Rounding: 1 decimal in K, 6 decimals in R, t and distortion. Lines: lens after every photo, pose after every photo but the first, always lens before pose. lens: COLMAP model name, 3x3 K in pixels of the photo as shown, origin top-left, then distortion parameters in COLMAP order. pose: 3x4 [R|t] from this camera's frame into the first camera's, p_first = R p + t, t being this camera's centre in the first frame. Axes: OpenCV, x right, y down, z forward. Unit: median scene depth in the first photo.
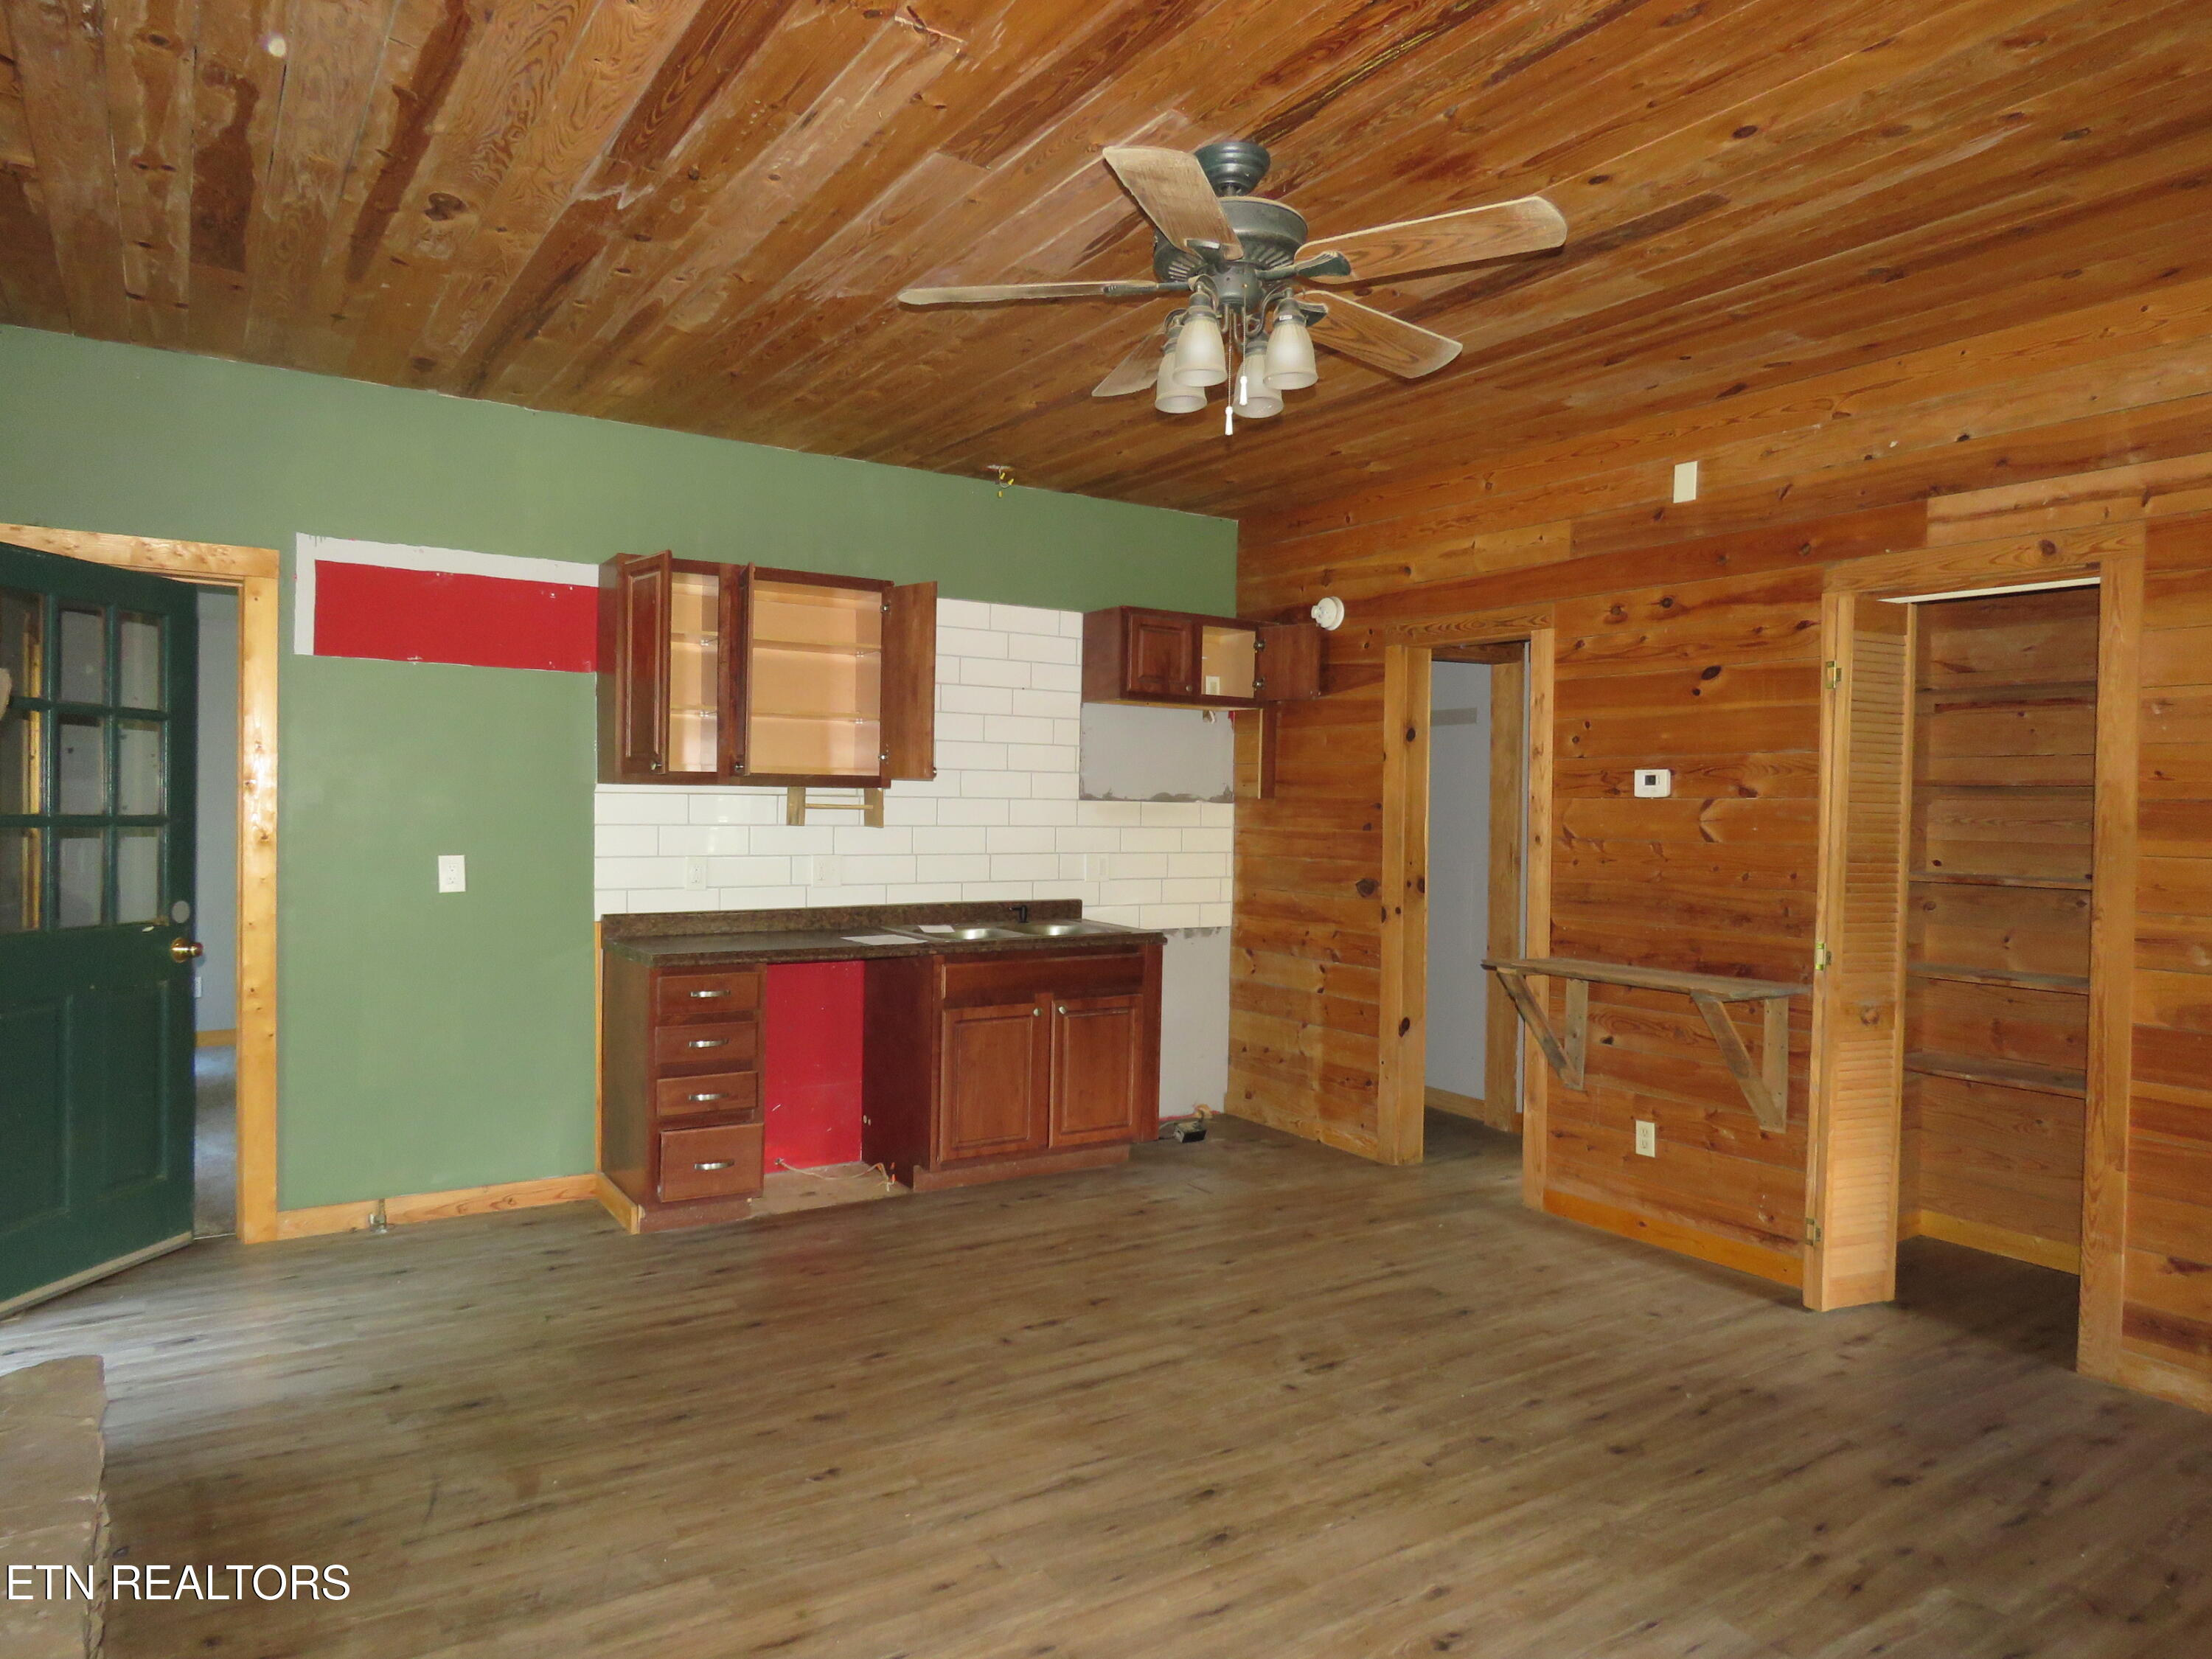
lens RADIAL K [[1408.7, 0, 1102.4], [0, 1408.7, 832.8], [0, 0, 1]] dist [-0.007750, 0.000188]
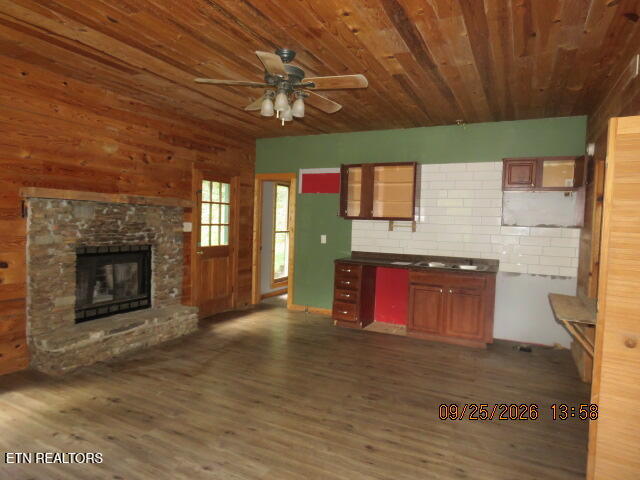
lens RADIAL K [[407.6, 0, 319.0], [0, 407.6, 240.9], [0, 0, 1]] dist [-0.007750, 0.000188]
pose [[0.499646, 0.044143, -0.865104, 0.747127], [-0.040151, 0.998807, 0.027776, -0.001280], [0.865299, 0.020856, 0.500822, 0.356297]]
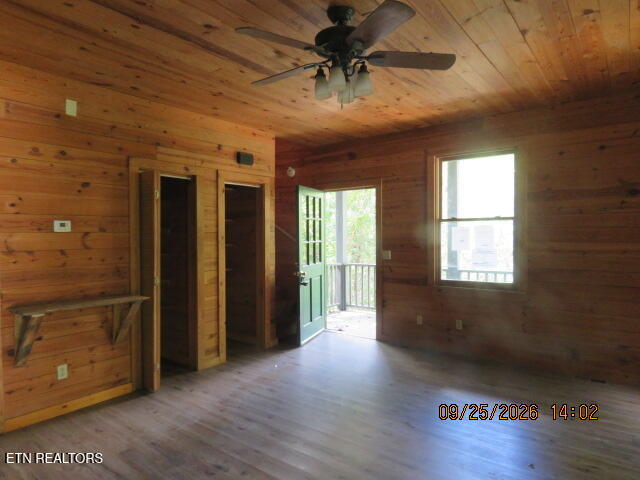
lens RADIAL K [[407.6, 0, 319.0], [0, 407.6, 240.9], [0, 0, 1]] dist [-0.007750, 0.000188]
pose [[-0.328202, -0.024872, 0.944280, -0.461639], [0.018757, 0.999285, 0.032840, -0.026726], [-0.944421, 0.028490, -0.327500, 0.886209]]
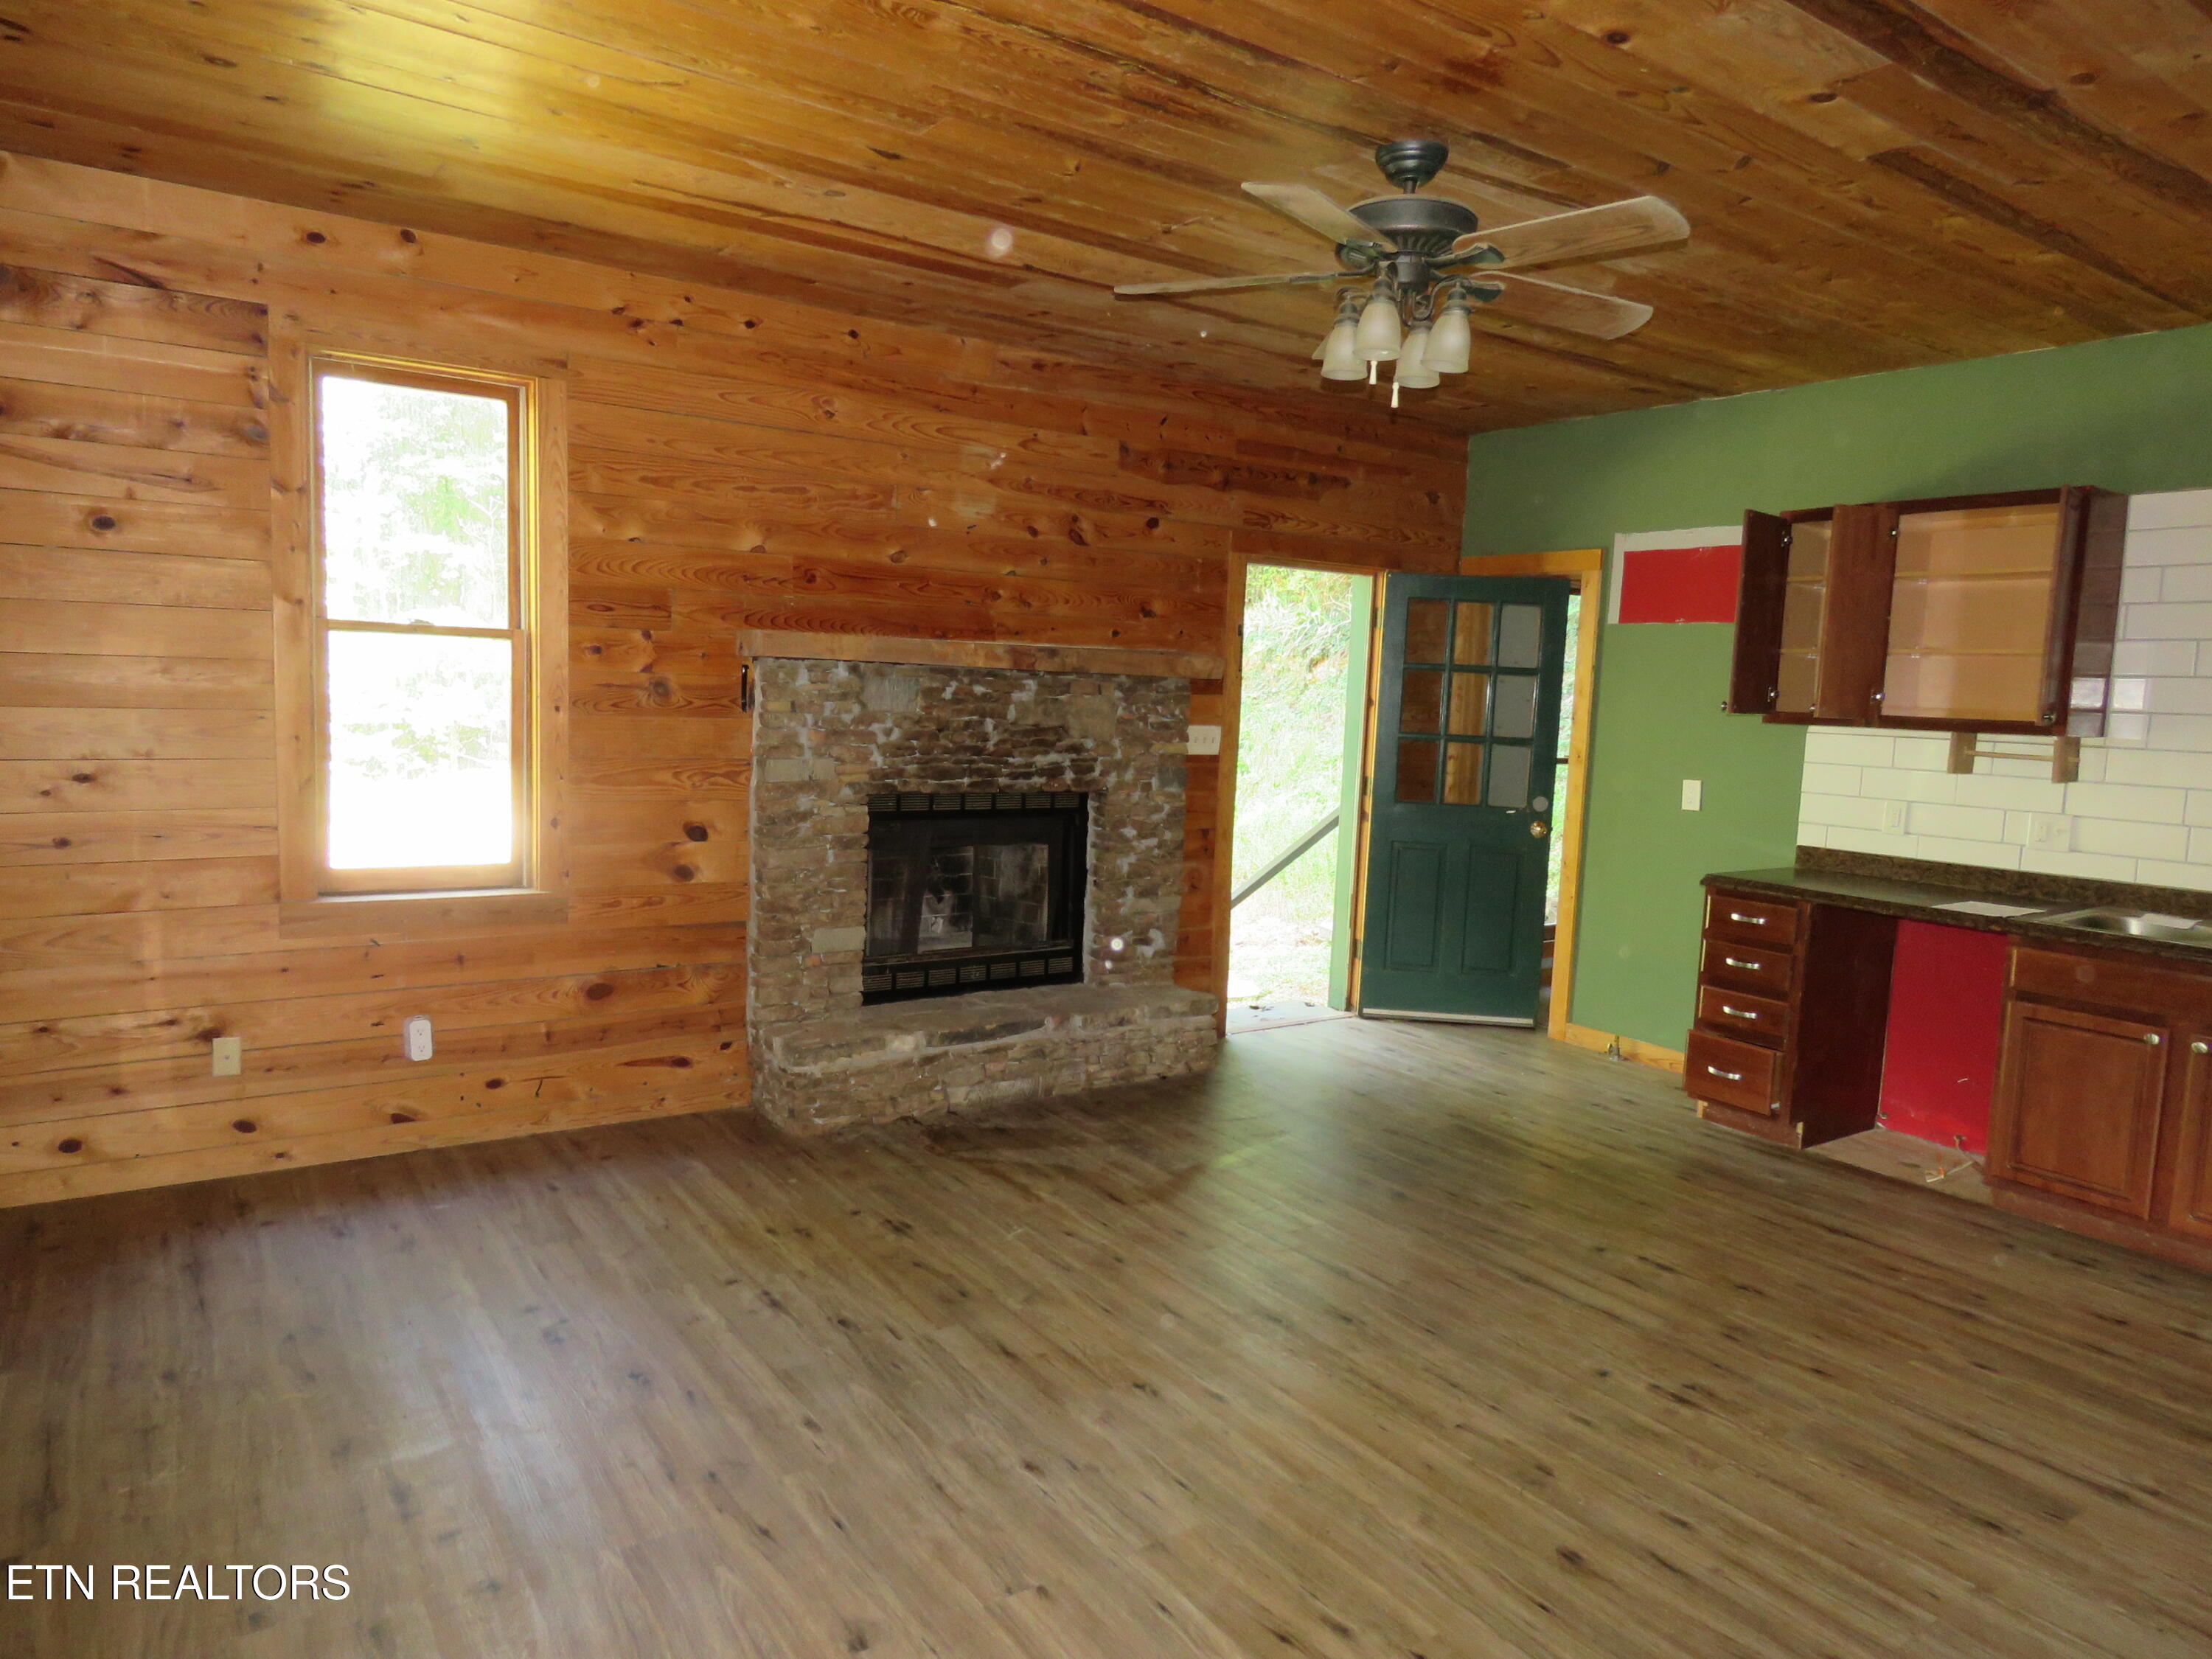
lens RADIAL K [[1408.7, 0, 1102.4], [0, 1408.7, 832.8], [0, 0, 1]] dist [-0.007750, 0.000188]
pose [[0.021526, 0.092753, -0.995456, 0.825589], [-0.056651, 0.994201, 0.091411, -0.023279], [0.998162, 0.054426, 0.026656, 0.504831]]
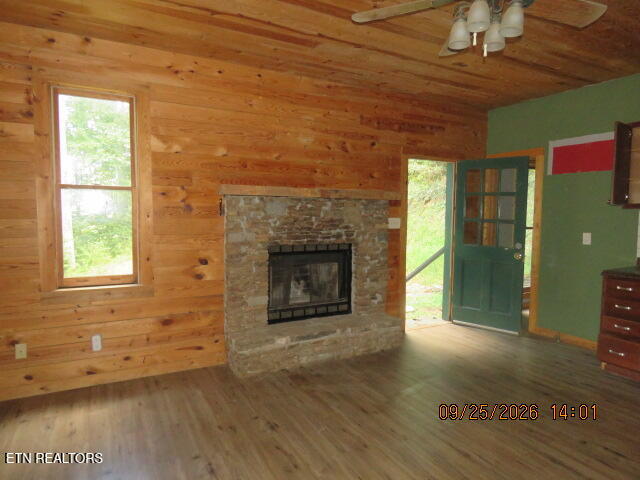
lens RADIAL K [[407.6, 0, 319.0], [0, 407.6, 240.9], [0, 0, 1]] dist [-0.007750, 0.000188]
pose [[-0.081521, 0.054108, -0.995202, 0.543480], [-0.026183, 0.998064, 0.056409, -0.001839], [0.996328, 0.030656, -0.079946, 0.524240]]
